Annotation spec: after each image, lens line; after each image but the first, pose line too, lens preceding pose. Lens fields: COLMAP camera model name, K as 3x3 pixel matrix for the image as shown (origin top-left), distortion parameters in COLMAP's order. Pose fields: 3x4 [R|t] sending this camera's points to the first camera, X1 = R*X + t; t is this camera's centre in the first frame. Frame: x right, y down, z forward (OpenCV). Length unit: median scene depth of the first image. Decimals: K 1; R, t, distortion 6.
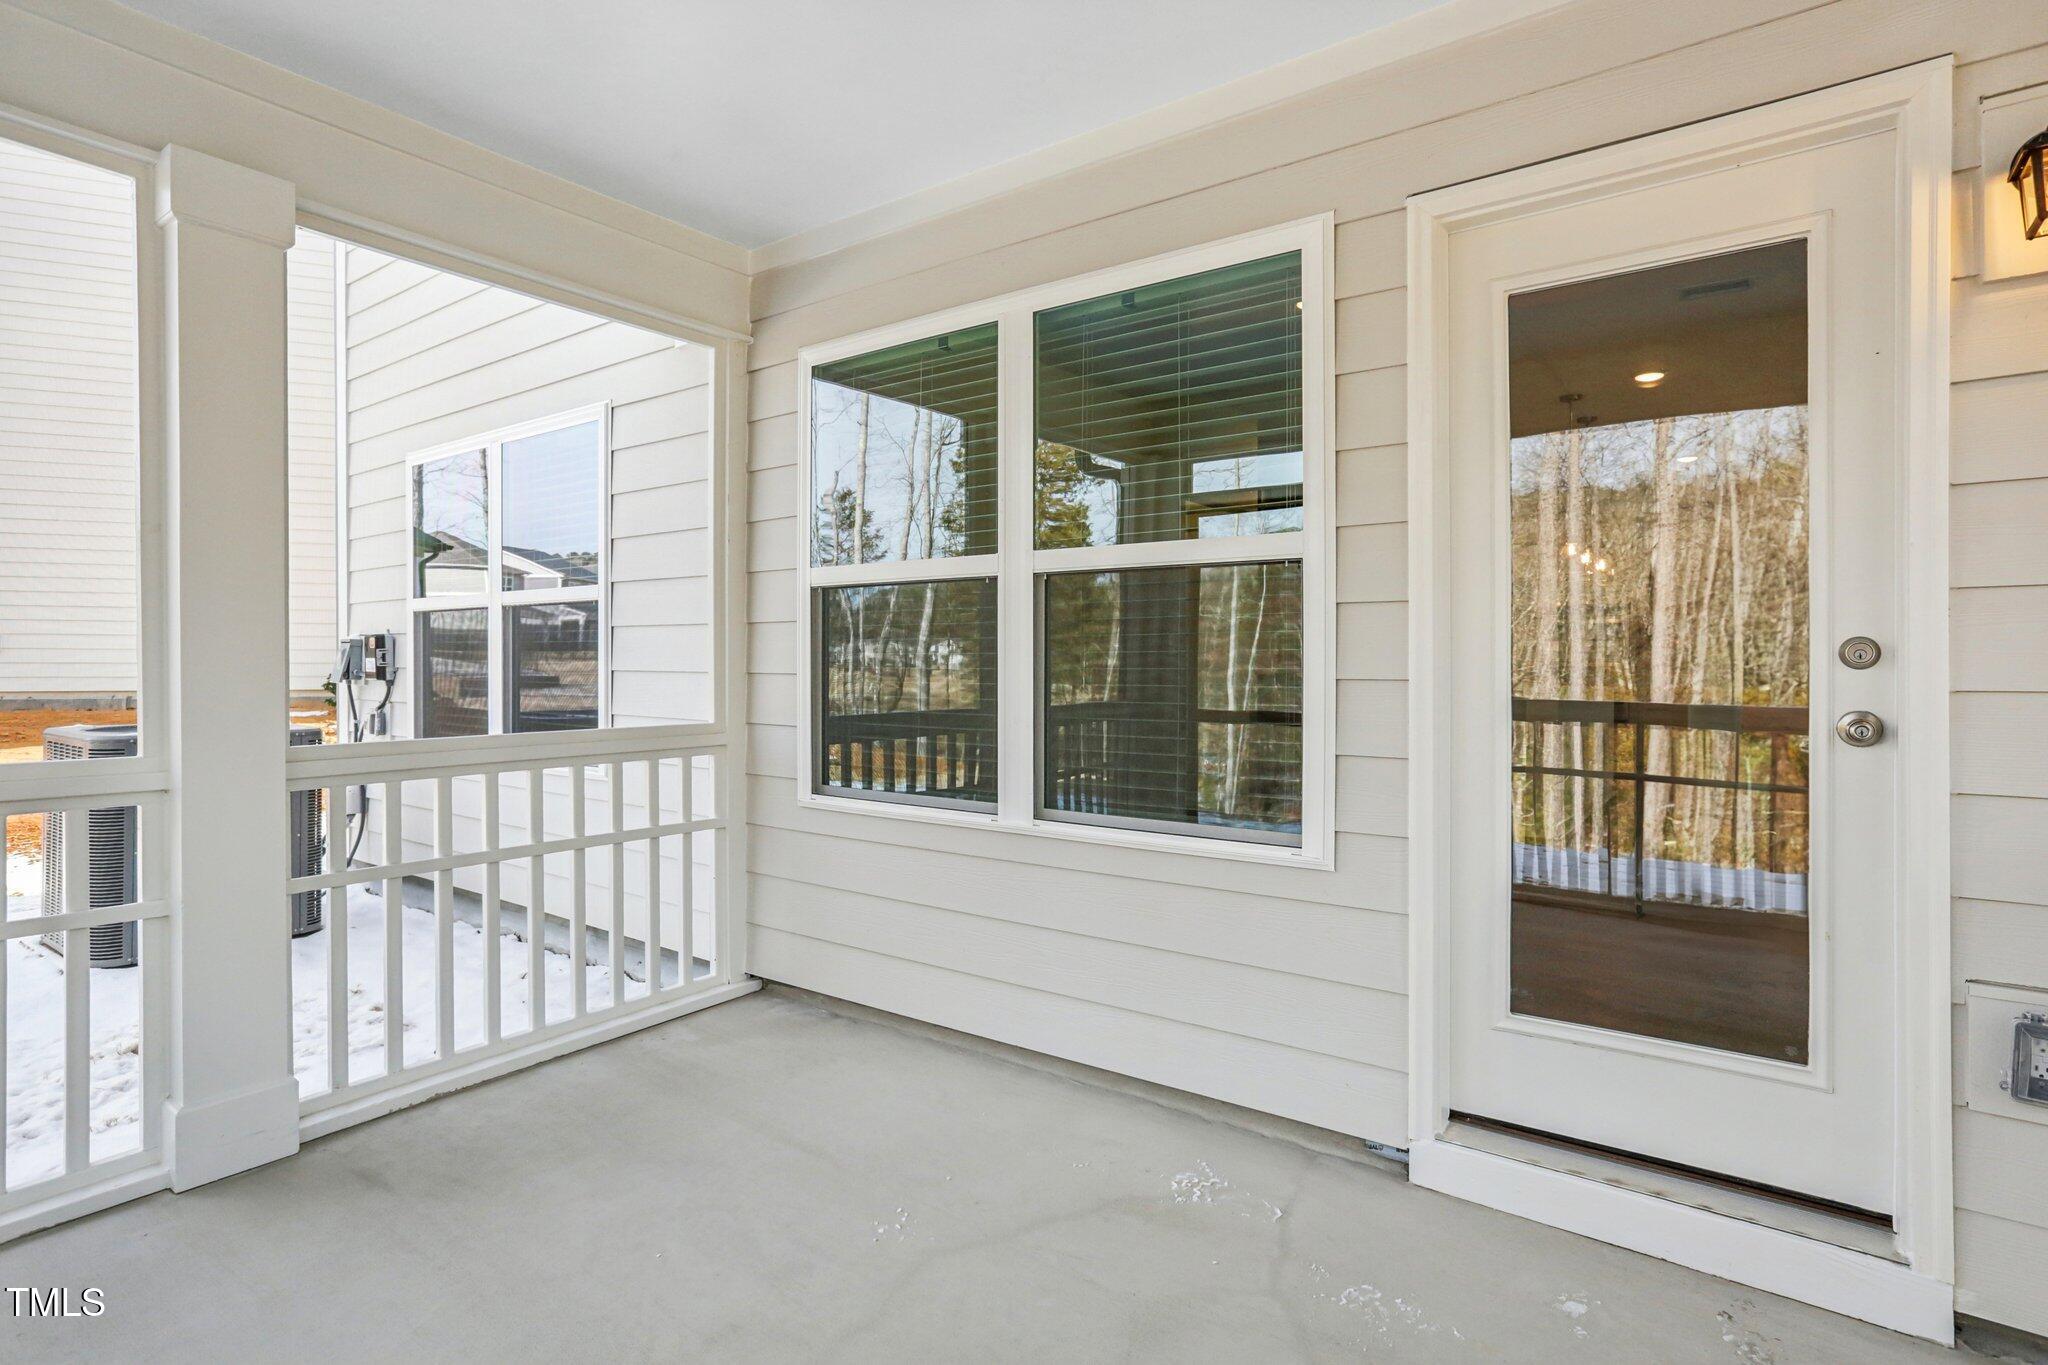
lens RADIAL K [[1027.8, 0, 1027.6], [0, 1027.8, 660.5], [0, 0, 1]] dist [-0.051681, 0.024725]
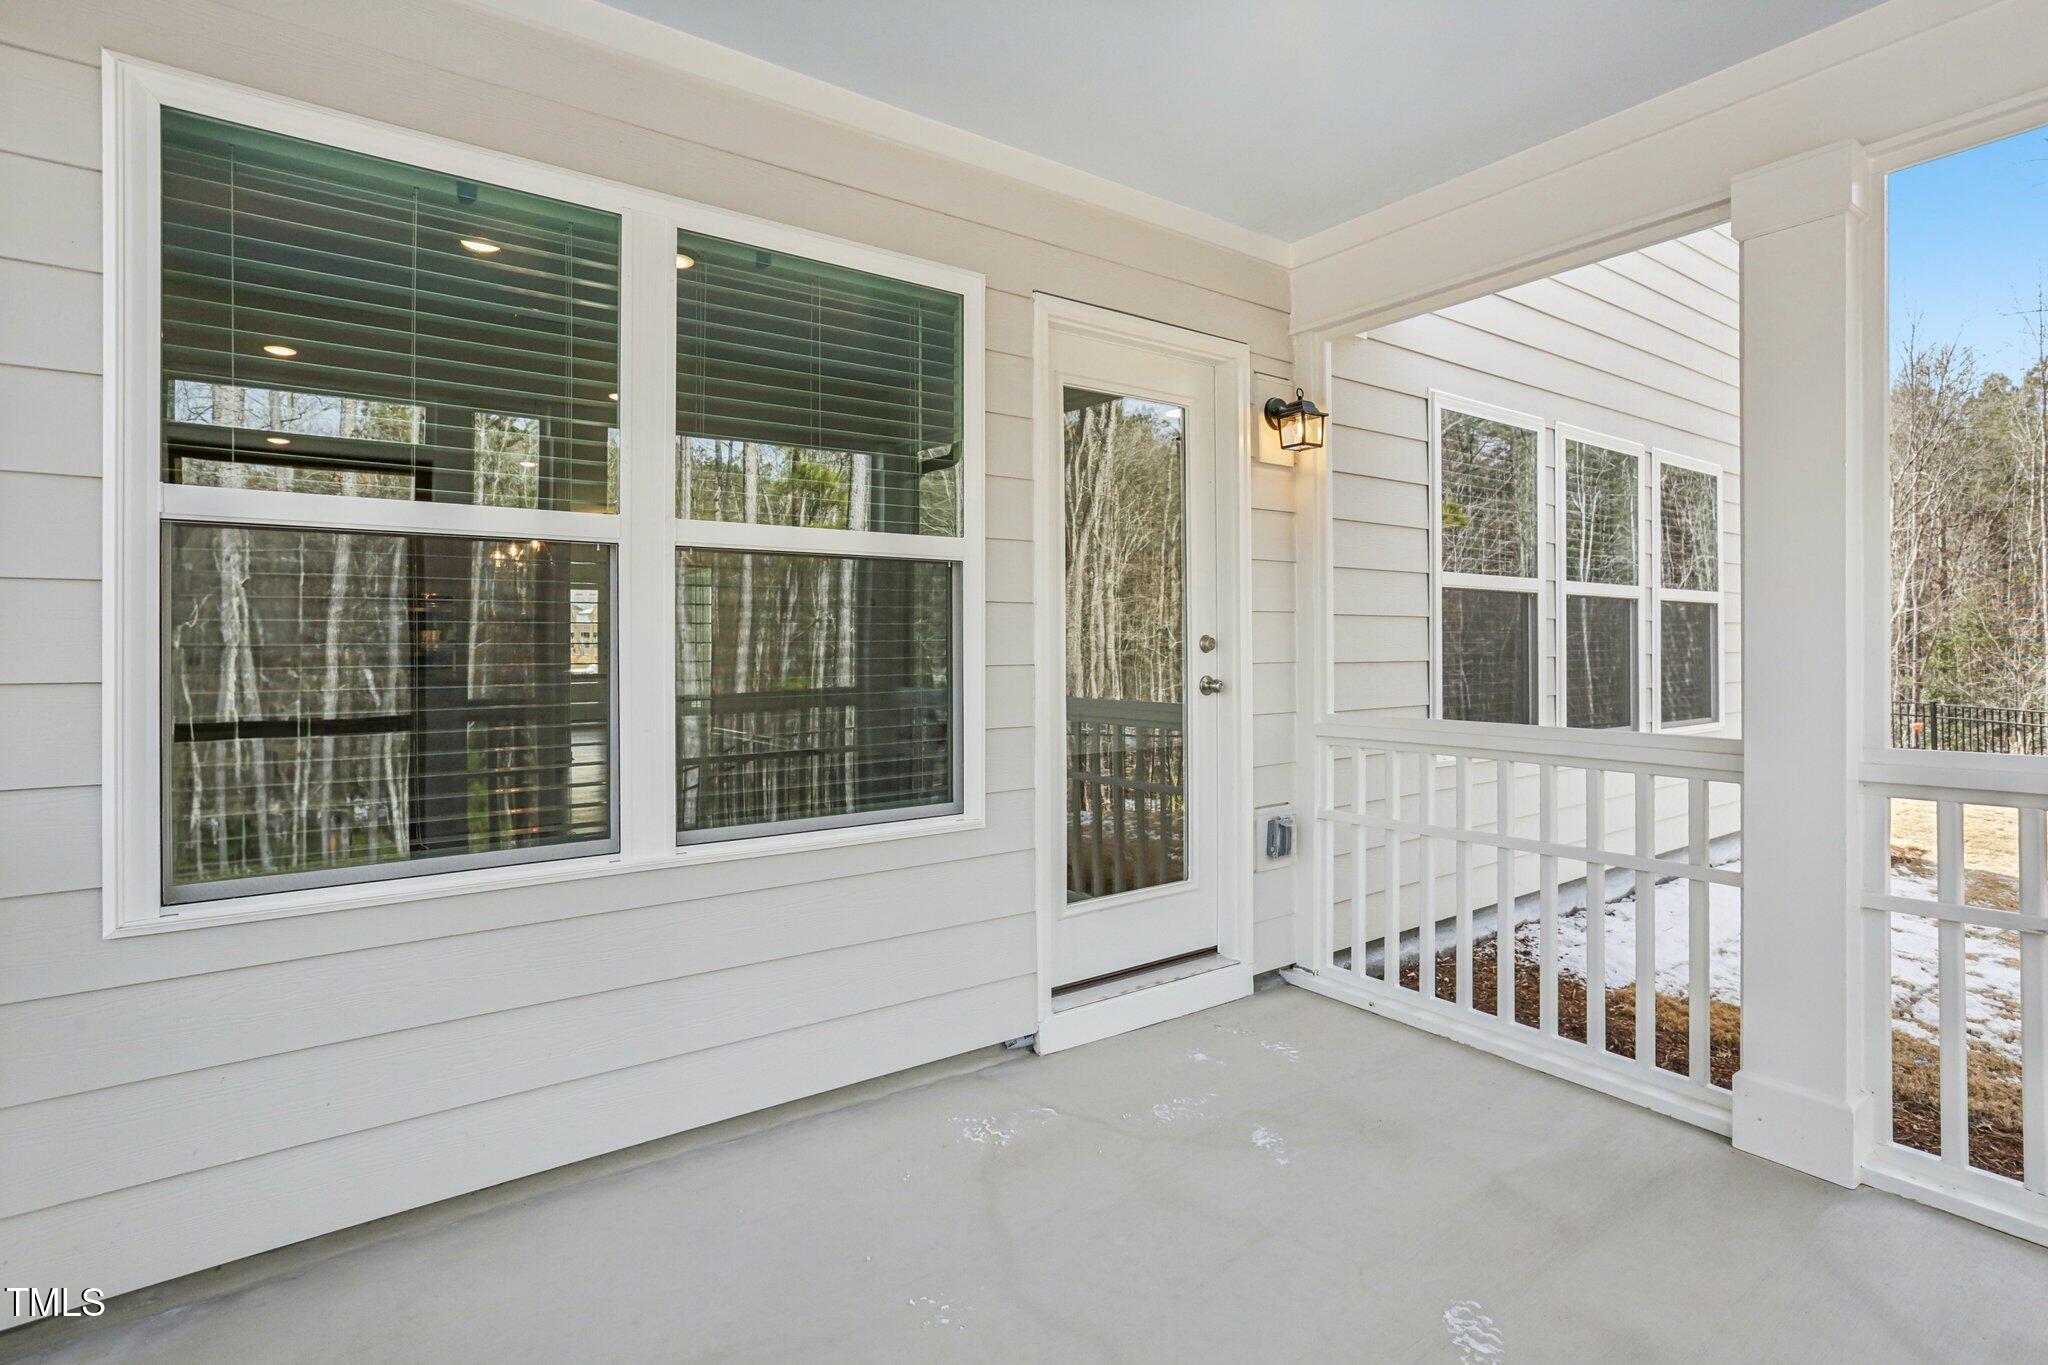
lens RADIAL K [[1019.2, 0, 1026.0], [0, 1019.2, 632.3], [0, 0, 1]] dist [-0.054666, 0.030100]
pose [[0.300471, 0.012203, 0.953713, -0.787542], [0.005409, 0.999880, -0.014497, -0.002888], [-0.953776, 0.009515, 0.300369, 0.574697]]
